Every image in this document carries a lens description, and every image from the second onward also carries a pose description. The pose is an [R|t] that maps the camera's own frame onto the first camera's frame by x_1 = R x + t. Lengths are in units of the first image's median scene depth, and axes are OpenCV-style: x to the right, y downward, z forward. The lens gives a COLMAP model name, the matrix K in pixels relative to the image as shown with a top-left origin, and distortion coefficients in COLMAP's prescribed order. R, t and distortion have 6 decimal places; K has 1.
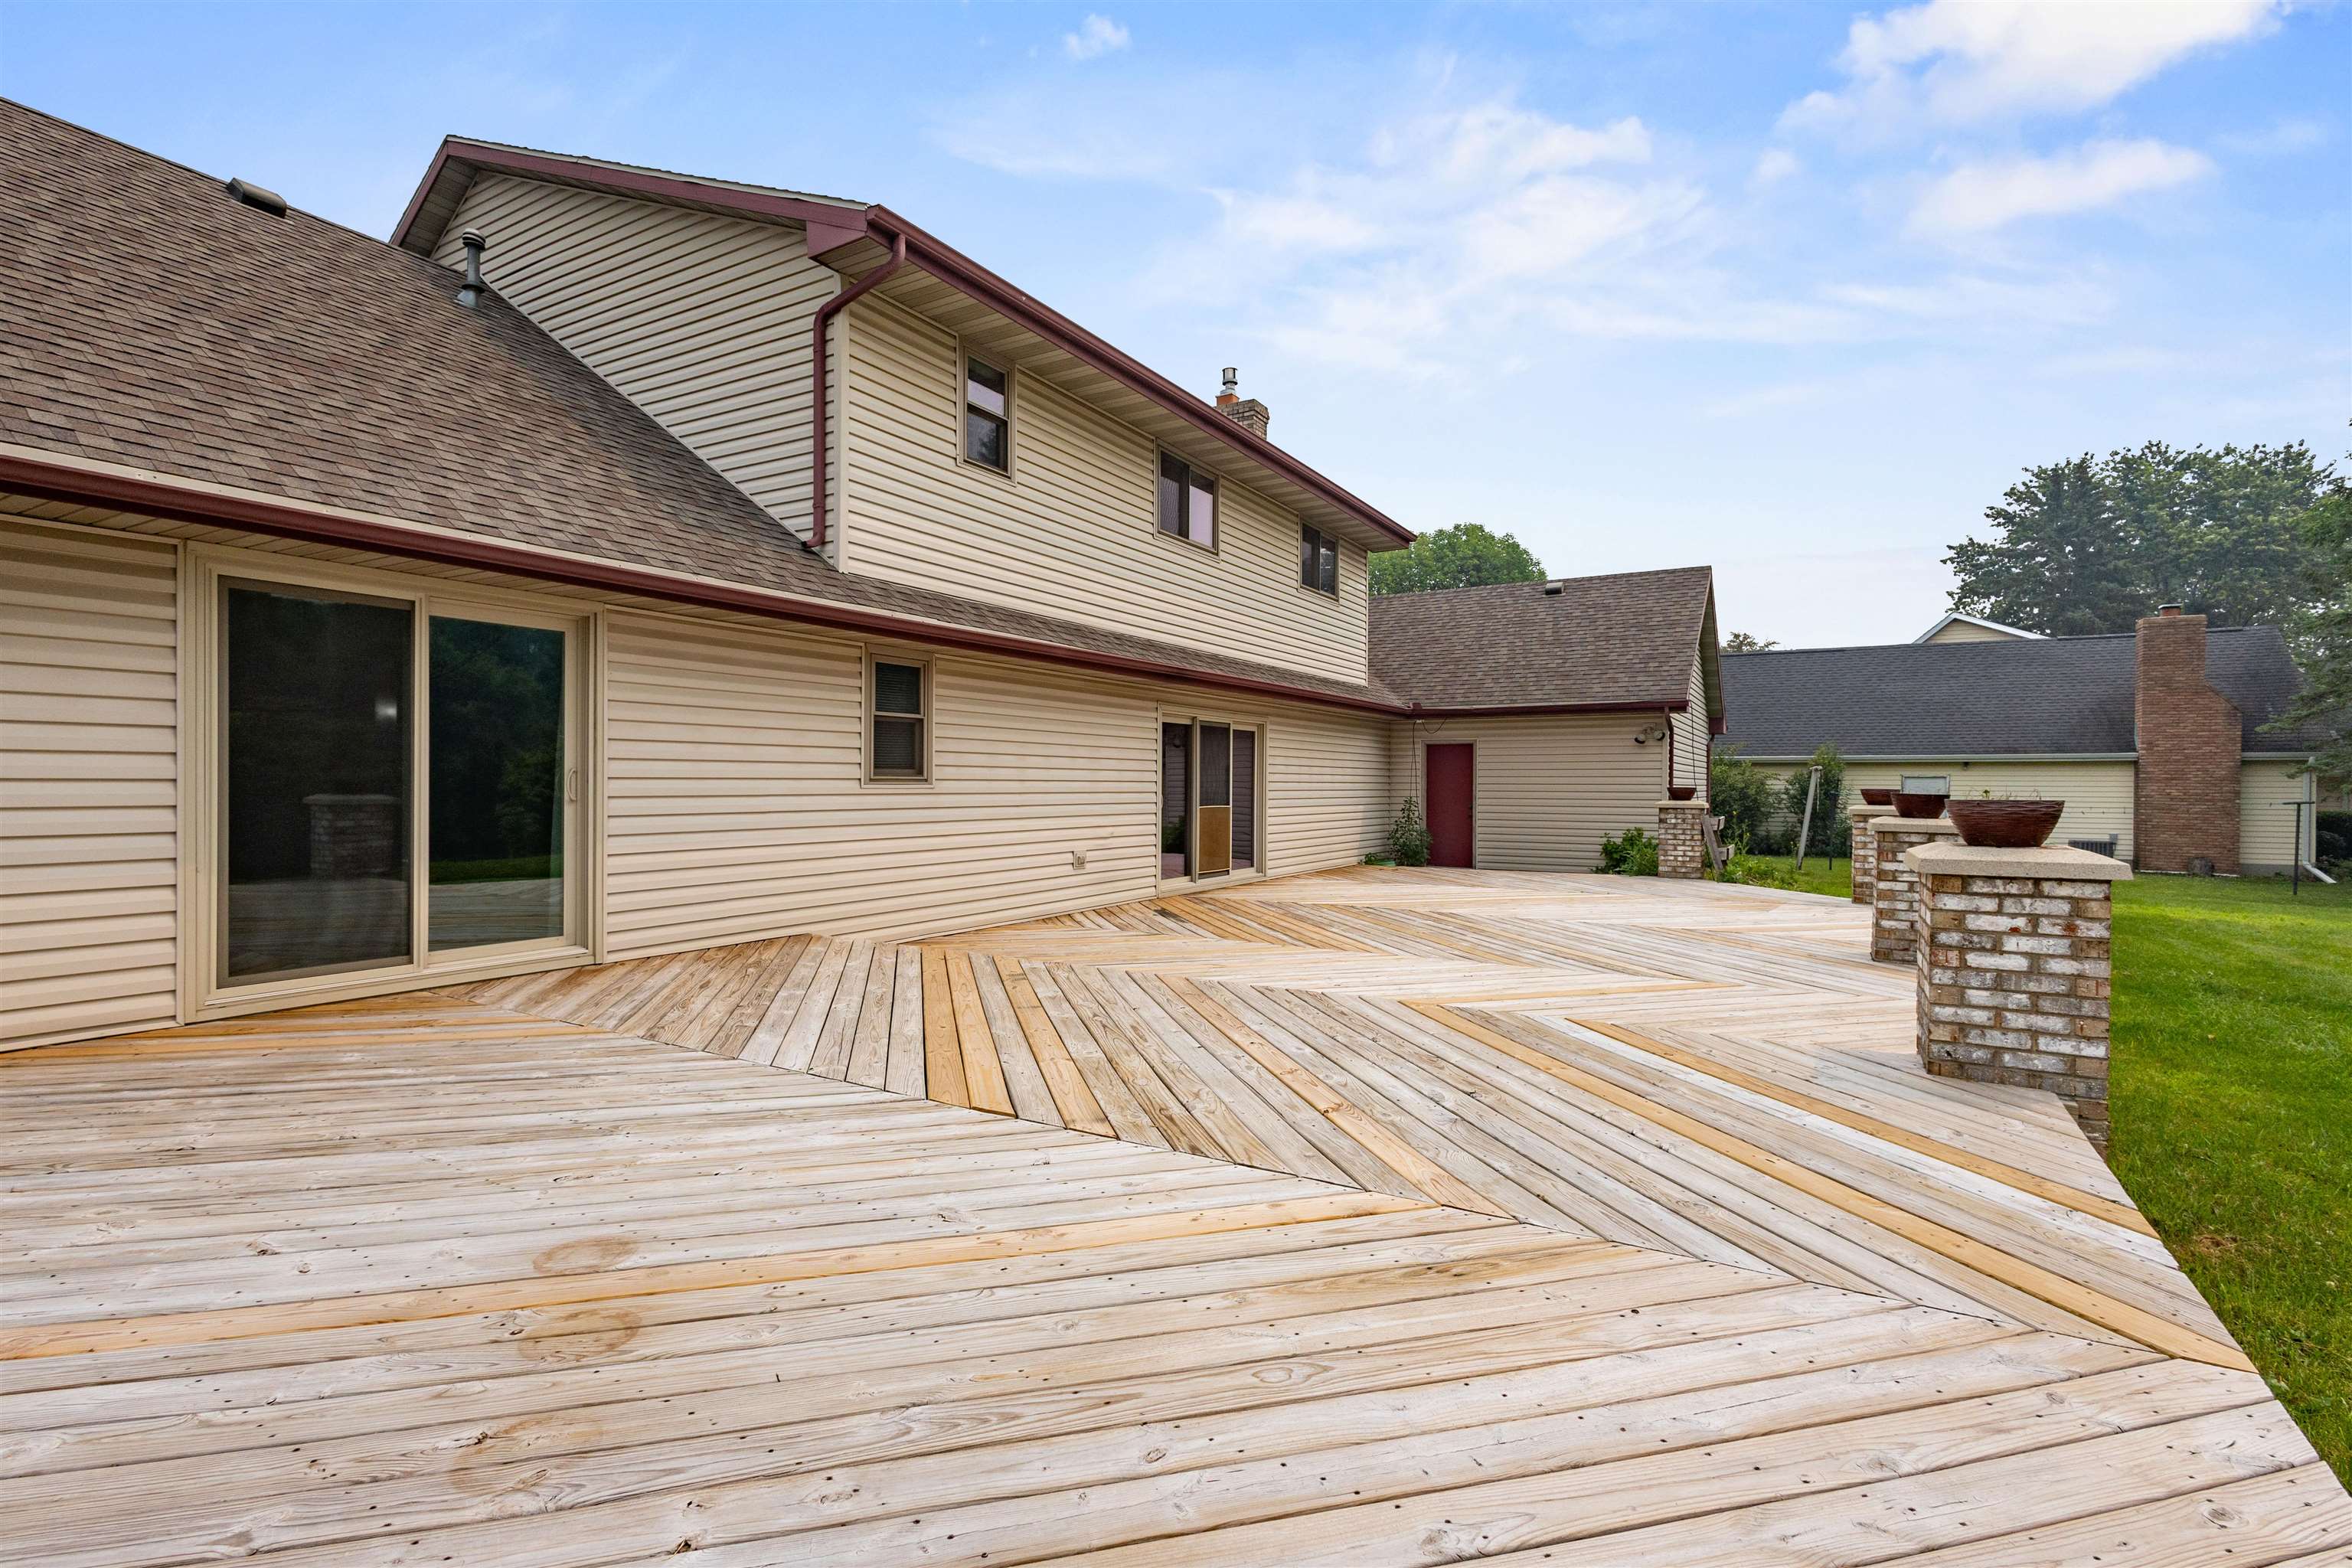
lens RADIAL K [[1081.6, 0, 1172.5], [0, 1081.6, 781.4], [0, 0, 1]] dist [0.013170, 0.000422]
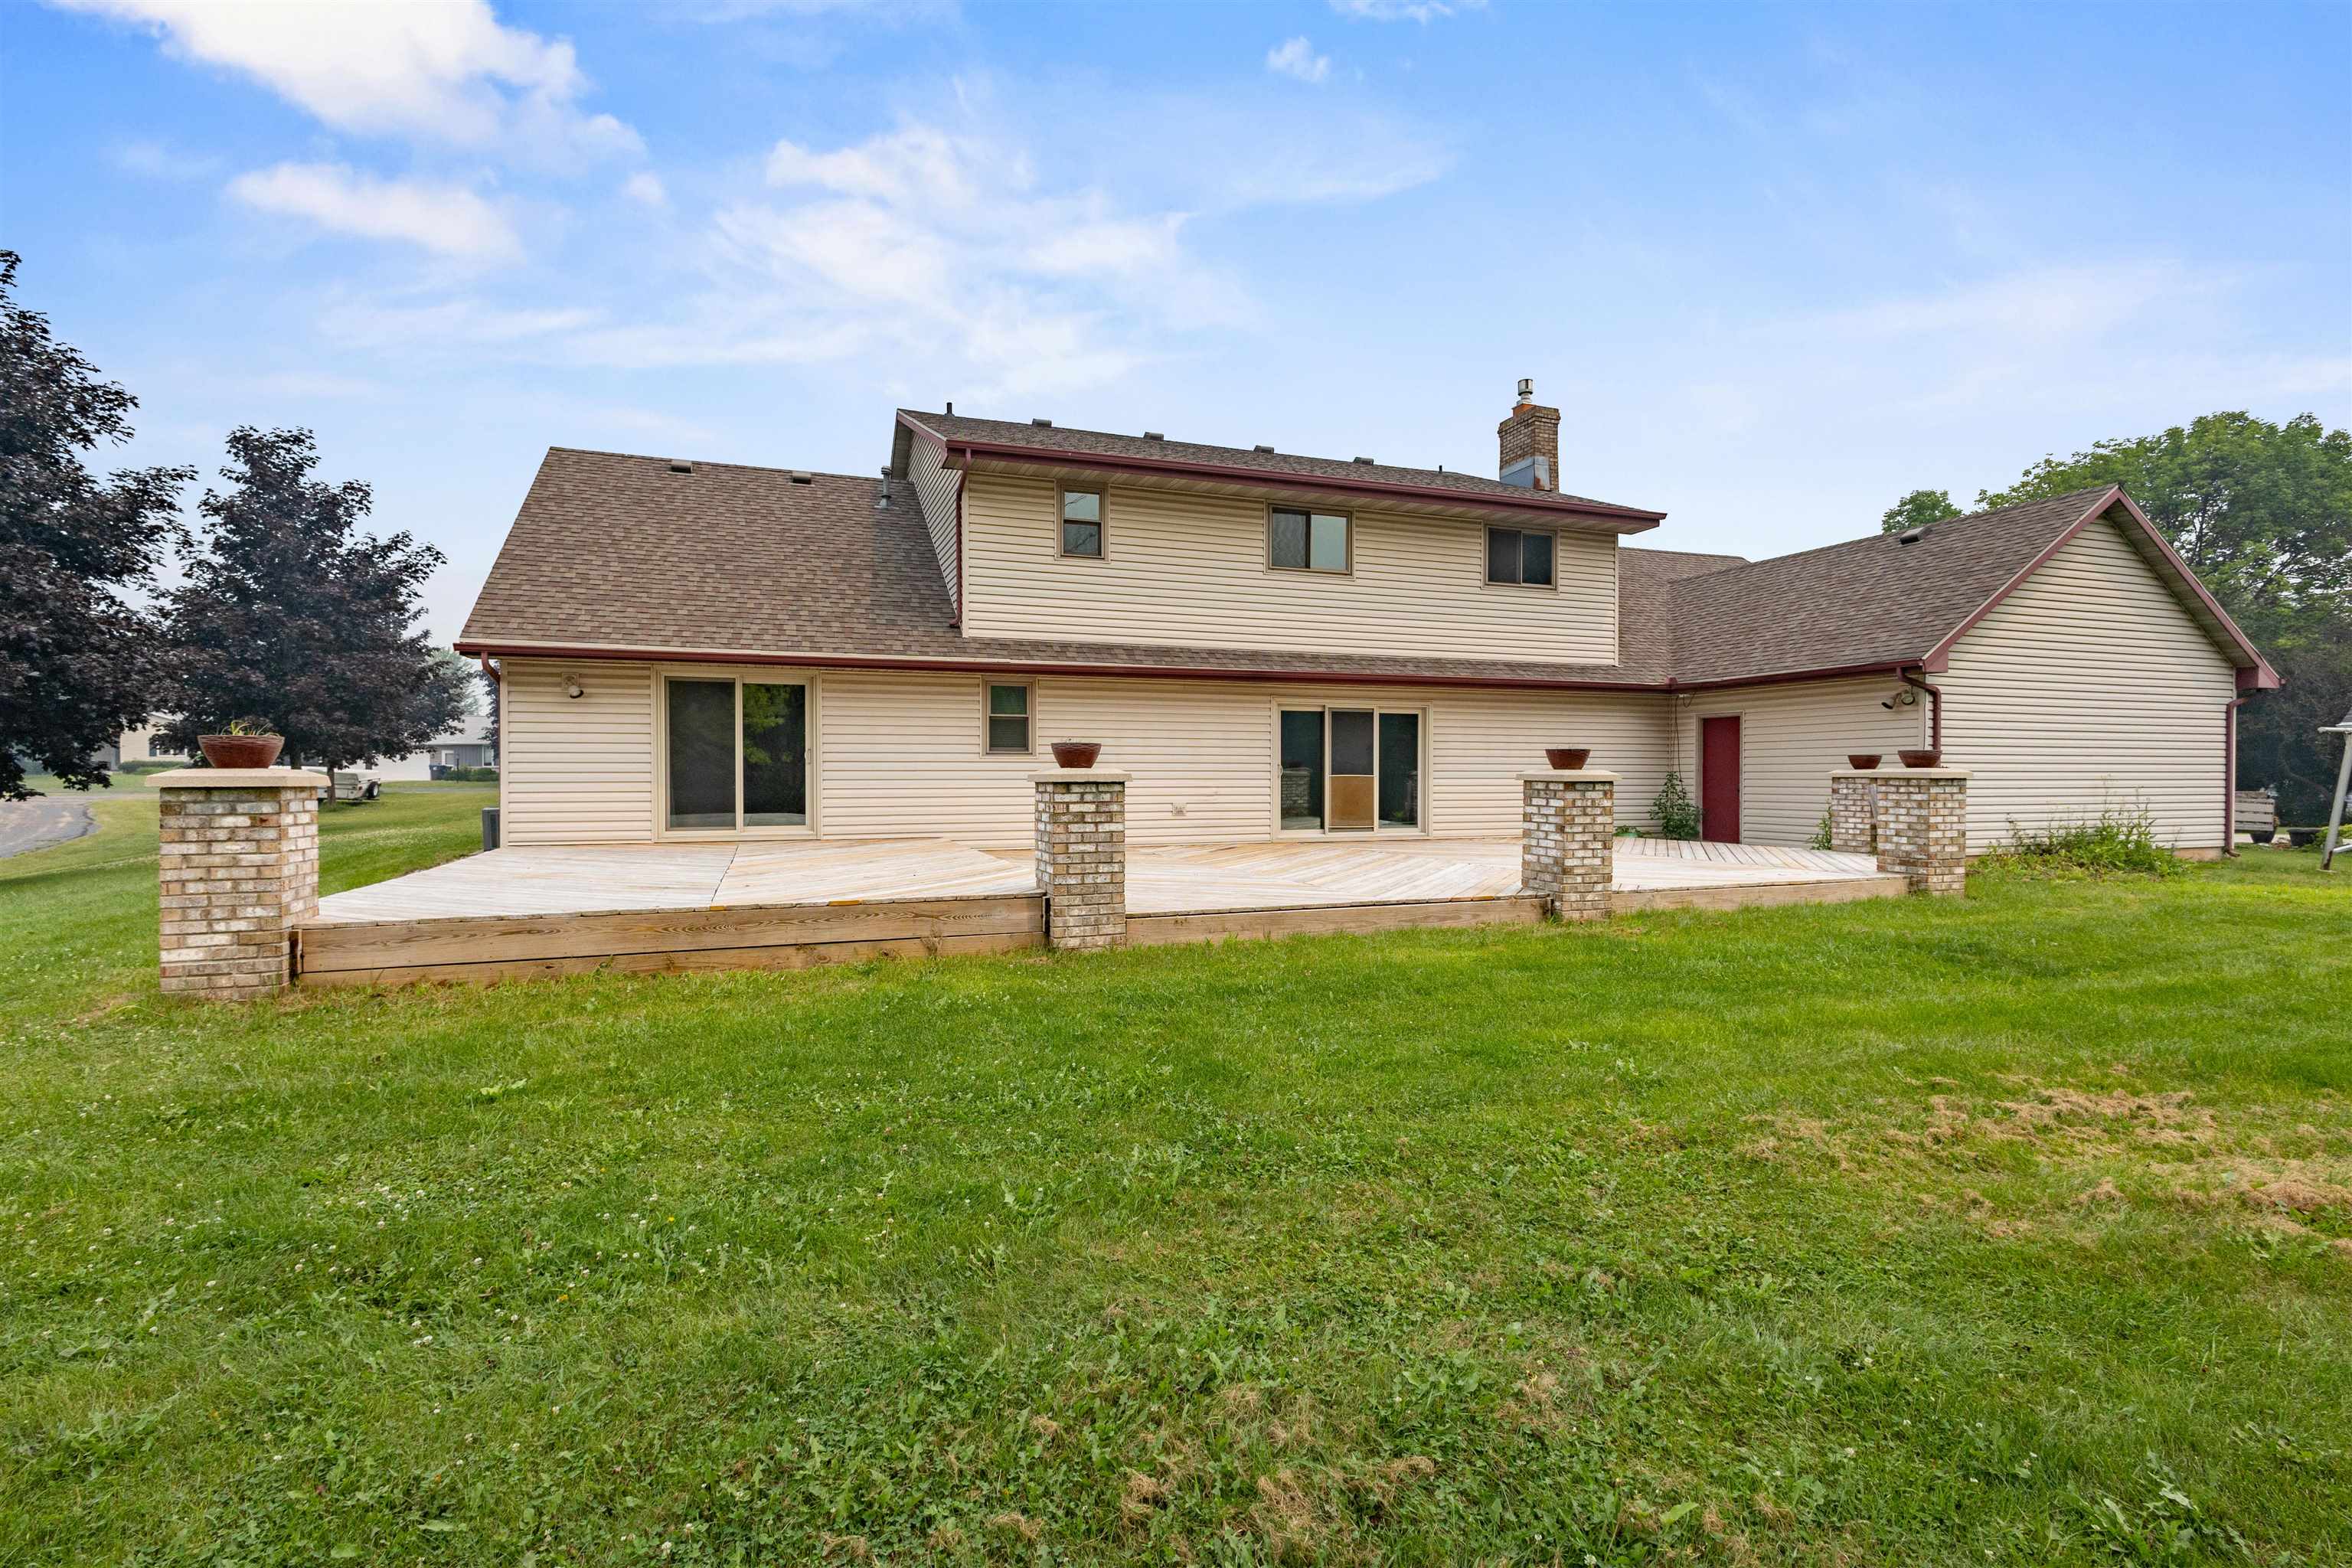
lens RADIAL K [[1081.6, 0, 1172.5], [0, 1081.6, 781.4], [0, 0, 1]] dist [0.013170, 0.000422]
pose [[0.772304, -0.002170, -0.635249, 0.697707], [0.004325, 0.999989, 0.001842, 0.027305], [0.635238, -0.004170, 0.772305, -0.101808]]
